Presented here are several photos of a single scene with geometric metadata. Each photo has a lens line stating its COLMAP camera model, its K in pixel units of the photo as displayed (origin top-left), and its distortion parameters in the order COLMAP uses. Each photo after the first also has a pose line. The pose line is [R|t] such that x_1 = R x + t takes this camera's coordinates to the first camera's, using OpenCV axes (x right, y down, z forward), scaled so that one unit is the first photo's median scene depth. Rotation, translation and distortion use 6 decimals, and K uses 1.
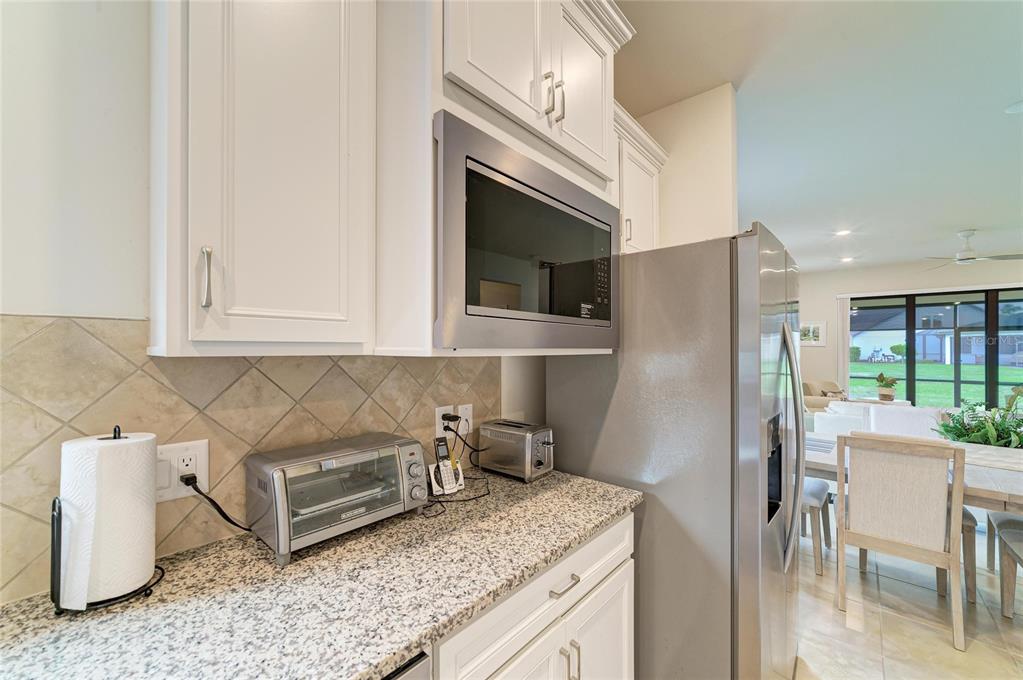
lens RADIAL K [[392.2, 0, 515.4], [0, 392.2, 345.0], [0, 0, 1]] dist [-0.020898, 0.007444]
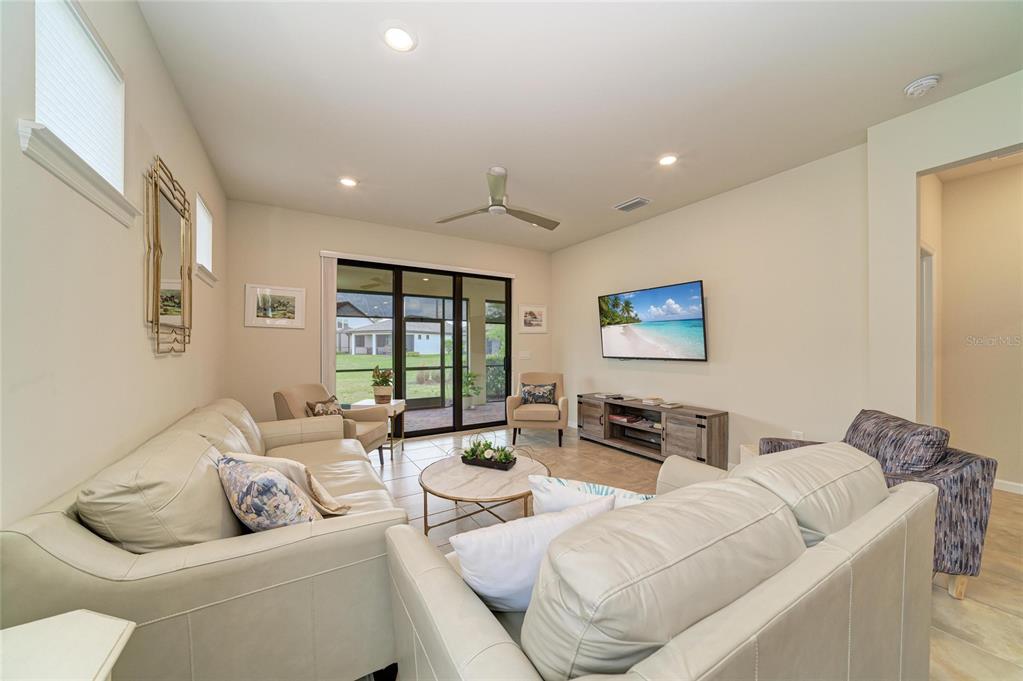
lens RADIAL K [[355.7, 0, 515.2], [0, 355.7, 345.7], [0, 0, 1]] dist [-0.023823, 0.005830]
pose [[0.275975, -0.004929, 0.961152, 1.158468], [-0.007450, 0.999946, 0.007267, 0.086316], [-0.961136, -0.009166, 0.275923, 1.730779]]
